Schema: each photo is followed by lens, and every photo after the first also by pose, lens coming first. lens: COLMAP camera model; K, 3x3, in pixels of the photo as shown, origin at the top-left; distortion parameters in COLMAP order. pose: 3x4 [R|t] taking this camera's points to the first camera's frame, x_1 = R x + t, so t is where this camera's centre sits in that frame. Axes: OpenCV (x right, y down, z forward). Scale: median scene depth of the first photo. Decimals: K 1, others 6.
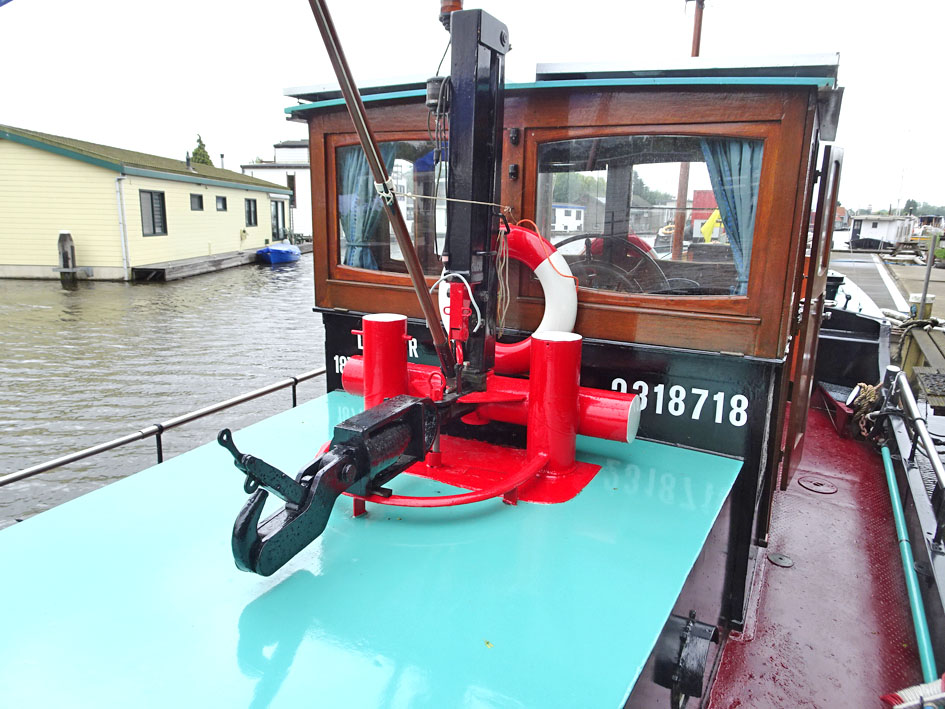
lens RADIAL K [[688.6, 0, 445.5], [0, 688.6, 355.9], [0, 0, 1]] dist [0.036372, -0.010972]
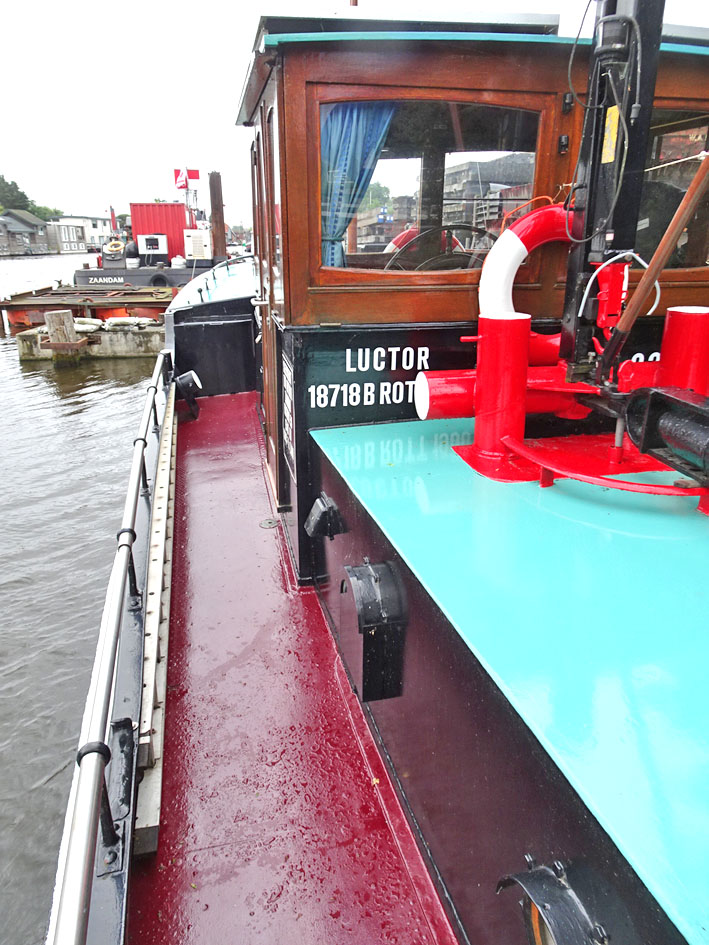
lens RADIAL K [[688.6, 0, 358.0], [0, 688.6, 468.5], [0, 0, 1]] dist [0.036372, -0.010972]
pose [[0.758099, -0.230336, 0.610108, -0.671002], [0.152327, 0.972212, 0.177766, -0.044131], [-0.634100, -0.041828, 0.772119, 0.374678]]
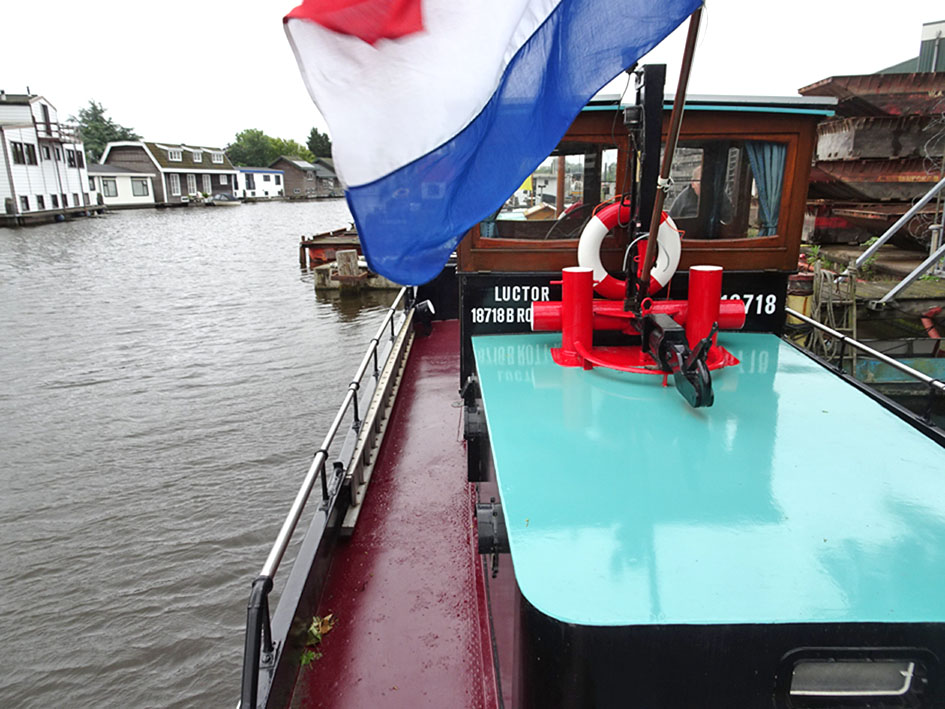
lens RADIAL K [[688.6, 0, 470.4], [0, 688.6, 359.8], [0, 0, 1]] dist [0.036372, -0.010972]
pose [[0.887917, -0.147751, 0.435630, -0.790804], [0.123260, 0.988801, 0.084136, -0.016126], [-0.443183, -0.021010, 0.896185, -0.158713]]
